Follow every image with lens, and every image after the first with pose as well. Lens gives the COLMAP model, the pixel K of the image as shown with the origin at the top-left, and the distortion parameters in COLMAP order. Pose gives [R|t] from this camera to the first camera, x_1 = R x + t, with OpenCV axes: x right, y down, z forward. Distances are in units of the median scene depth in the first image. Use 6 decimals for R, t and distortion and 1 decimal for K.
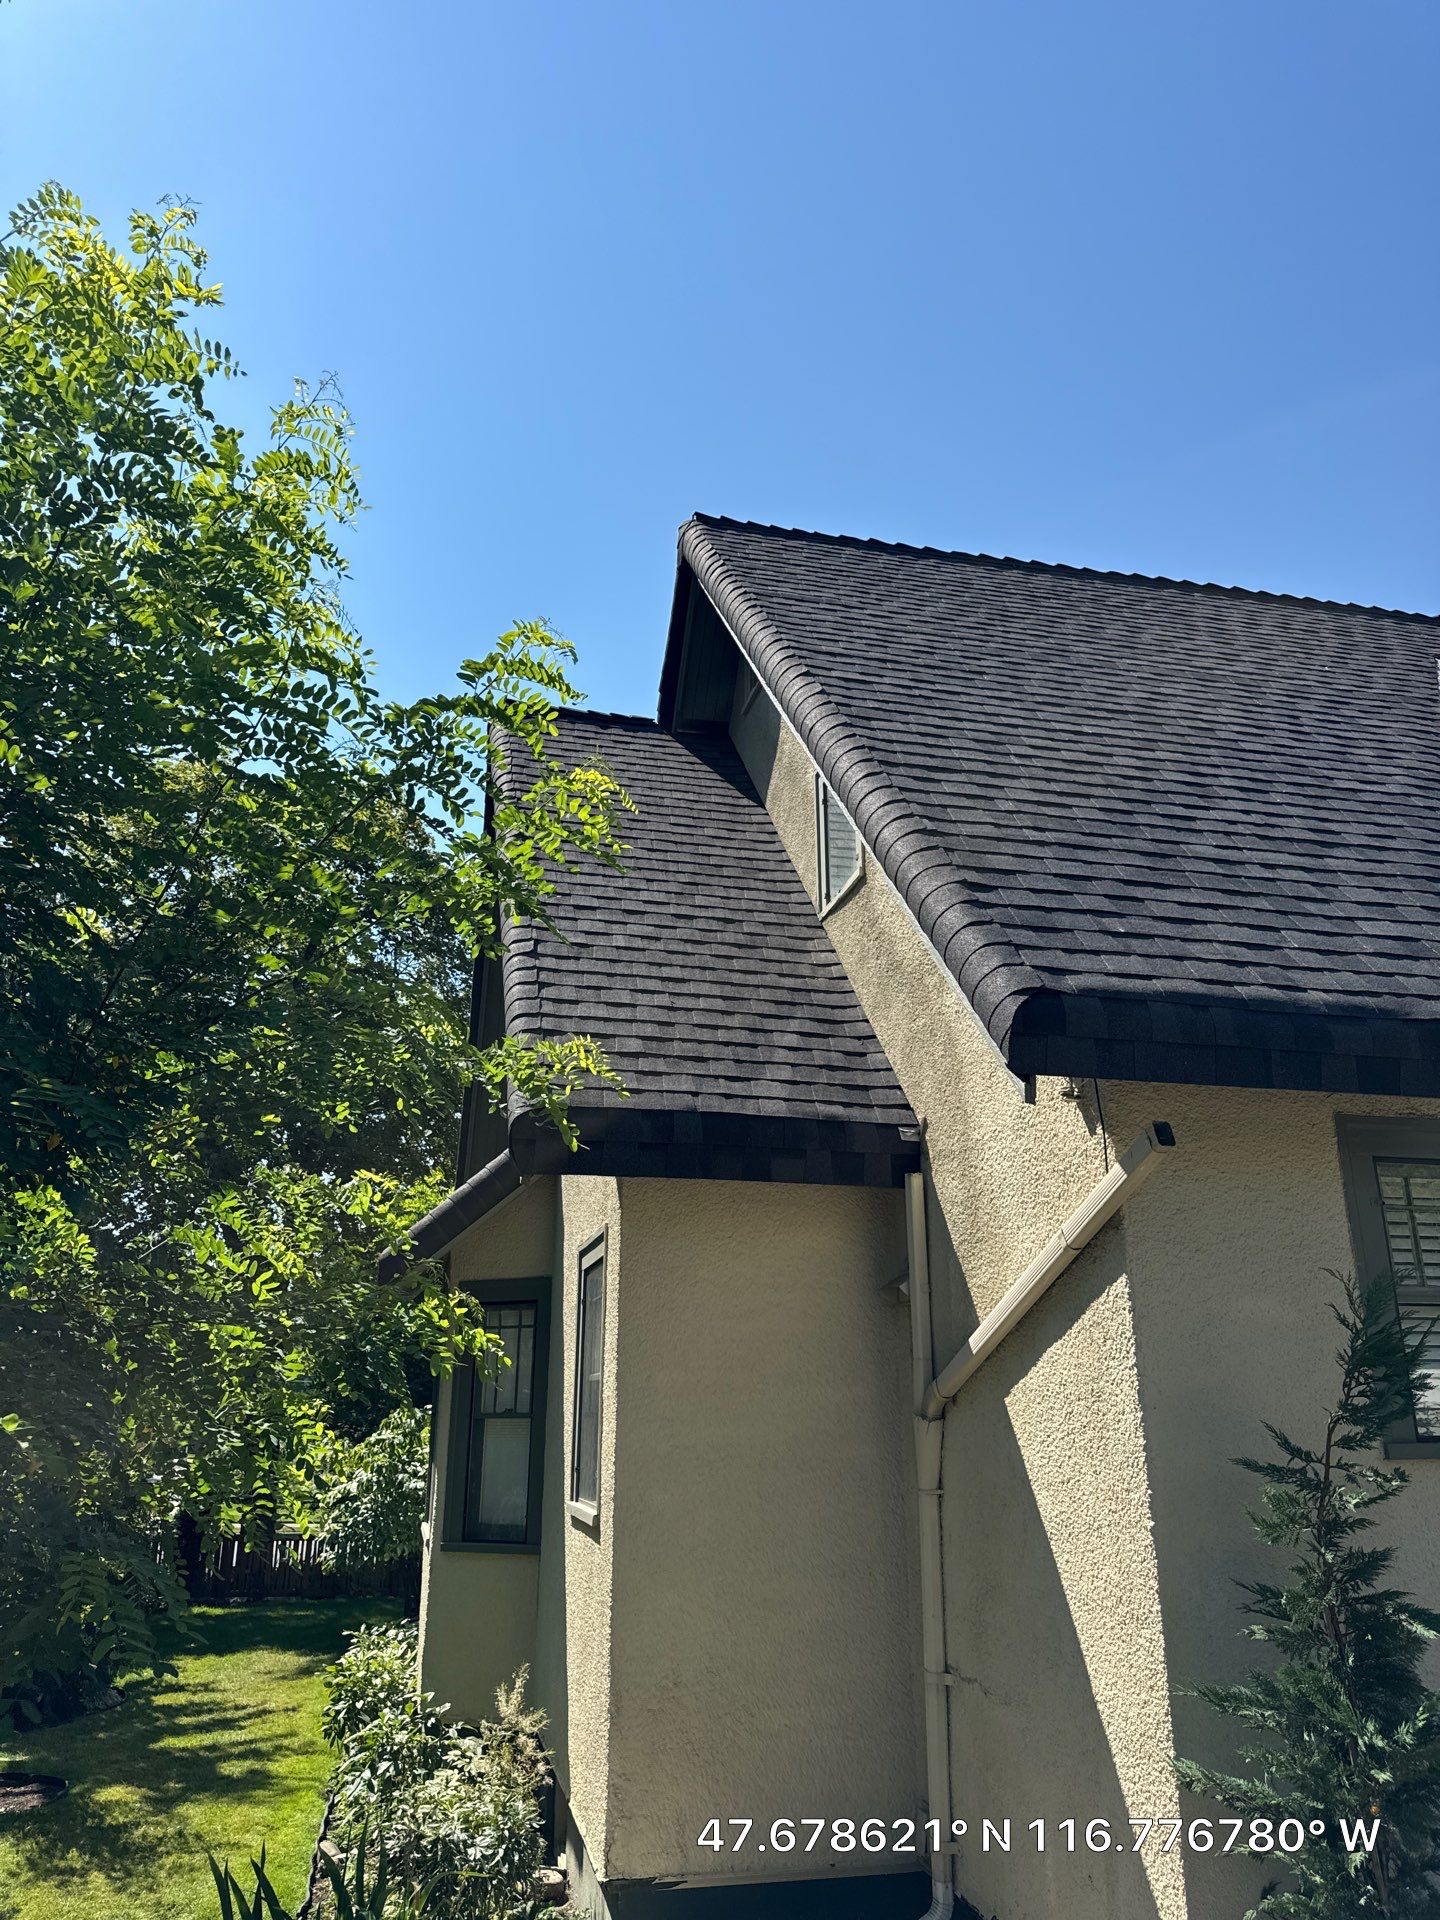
lens RADIAL K [[1345.0, 0, 719.2], [0, 1345.0, 942.3], [0, 0, 1]] dist [0.054927, -0.051629]
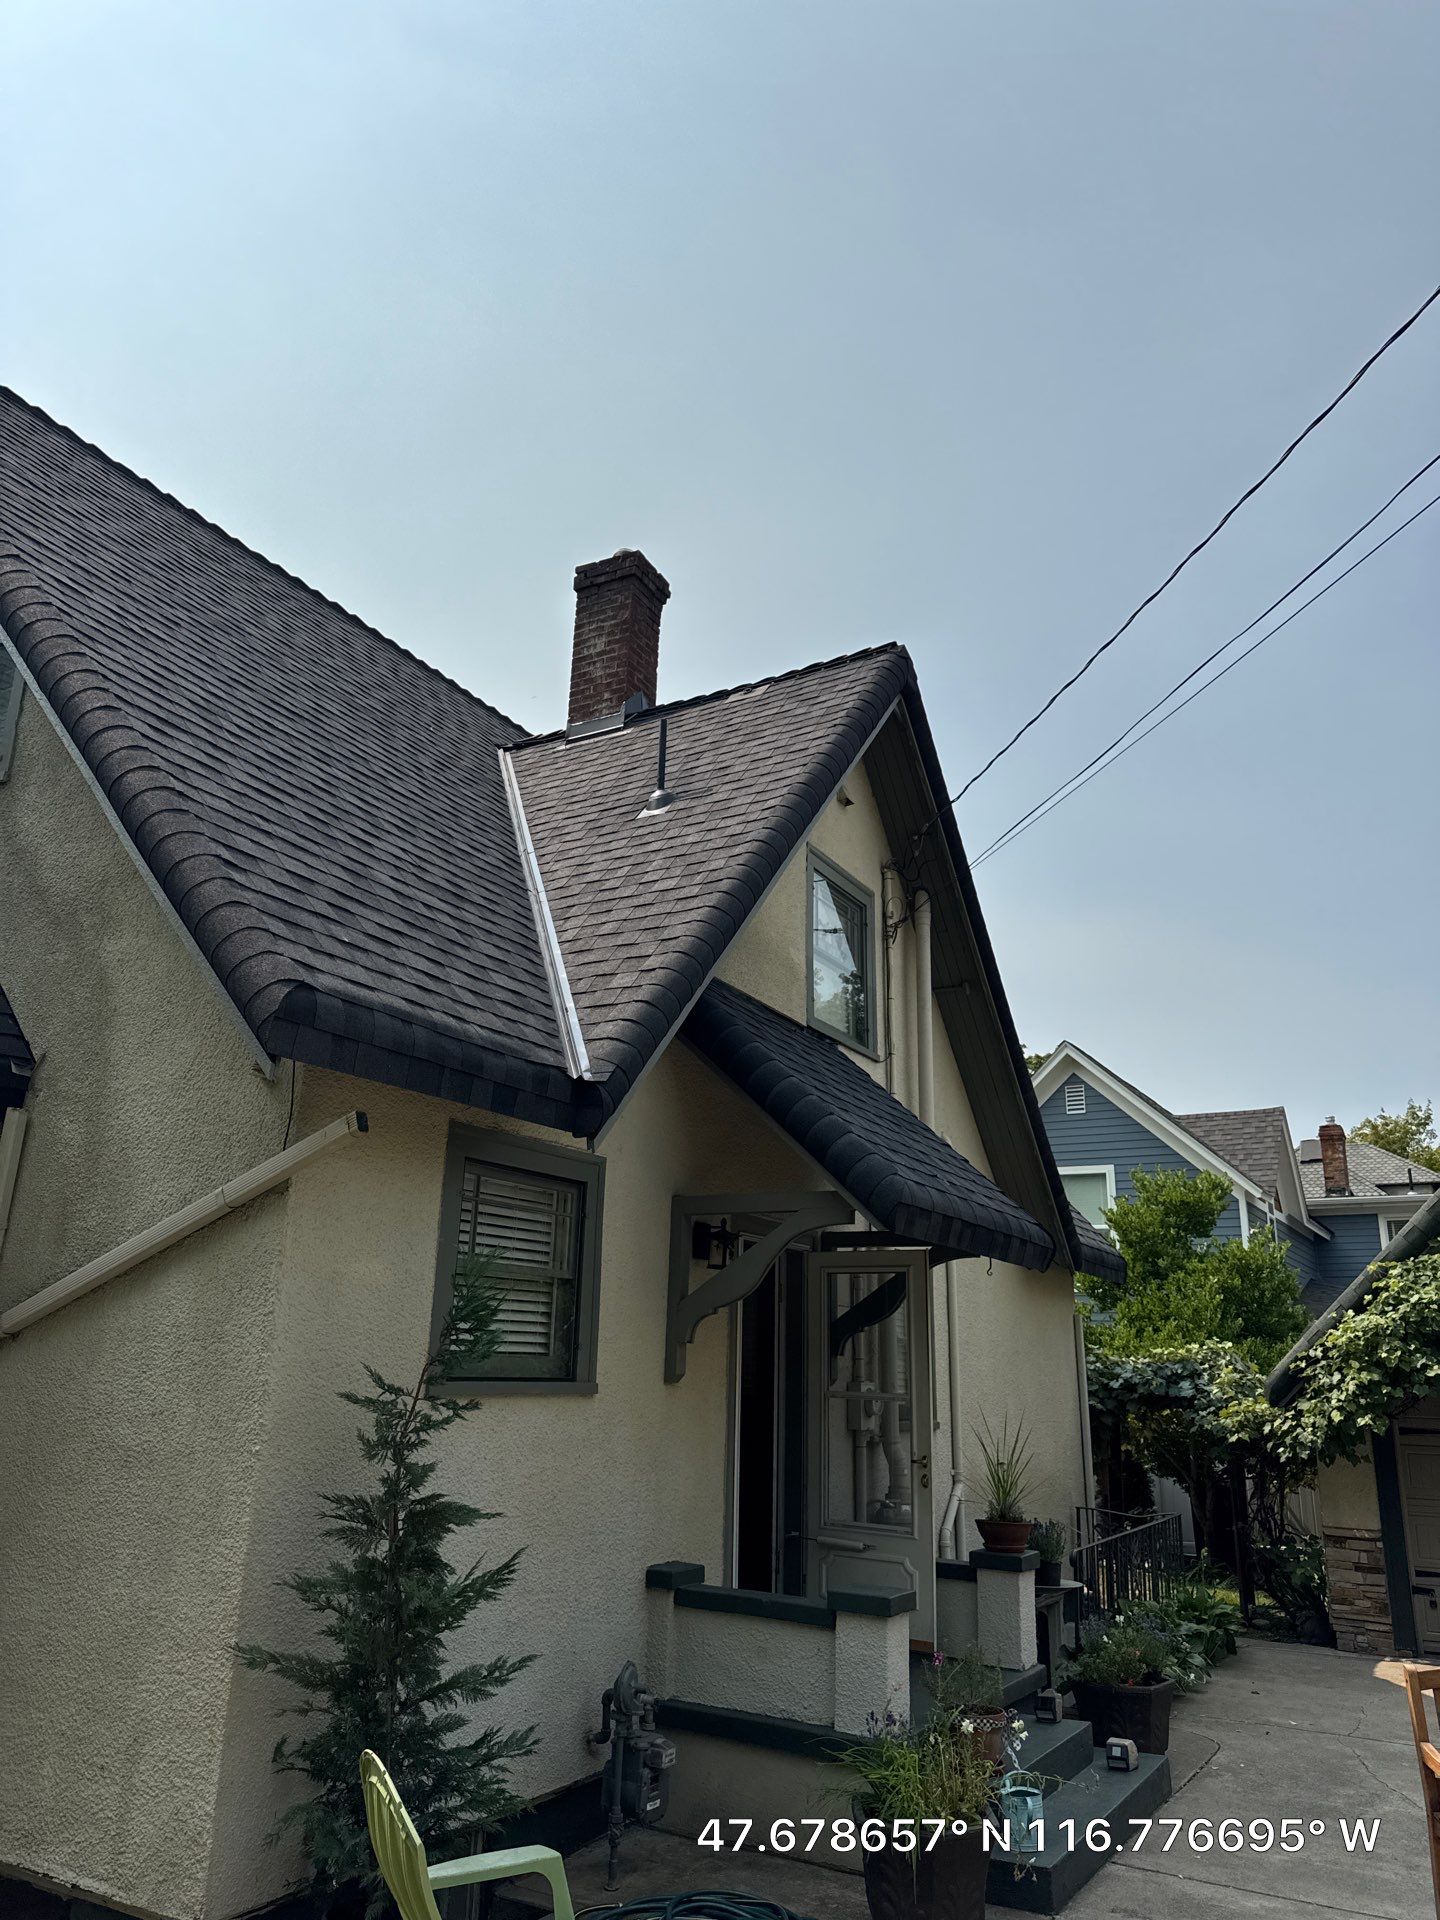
lens RADIAL K [[1382.4, 0, 676.2], [0, 1382.4, 905.1], [0, 0, 1]] dist [0.114570, -0.169446]
pose [[0.679496, 0.252023, 0.689036, -0.280740], [-0.264615, 0.960124, -0.090225, -0.003902], [-0.684299, -0.121021, 0.719089, -0.038317]]
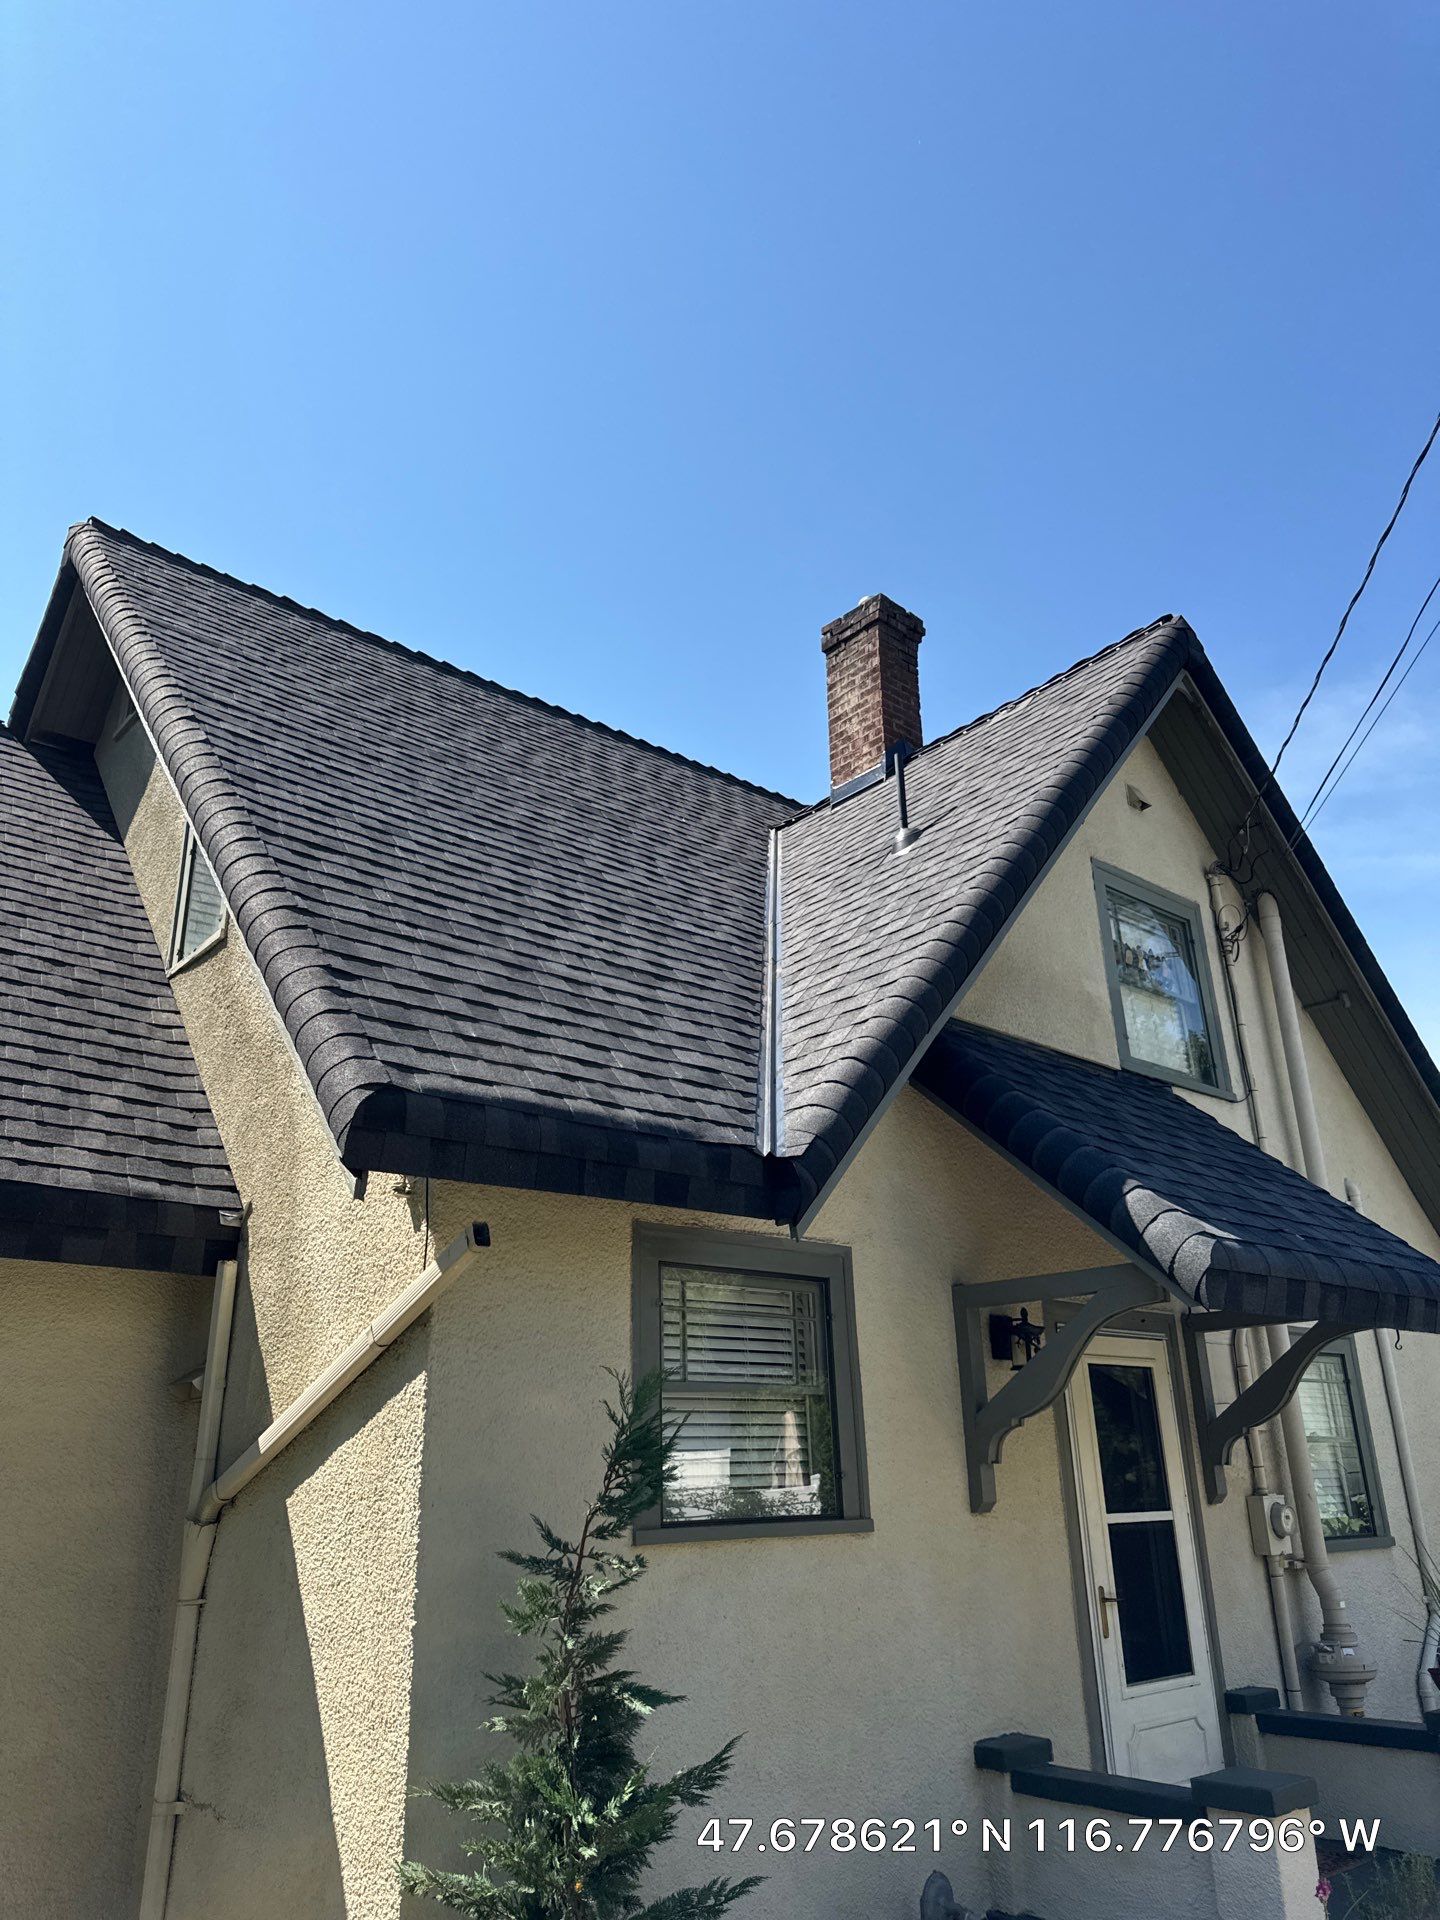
lens RADIAL K [[1345.0, 0, 719.2], [0, 1345.0, 942.3], [0, 0, 1]] dist [0.054927, -0.051629]
pose [[0.886458, 0.151900, 0.437172, -0.000075], [-0.125636, 0.988114, -0.088578, -0.009499], [-0.445430, 0.023596, 0.895006, -0.014998]]
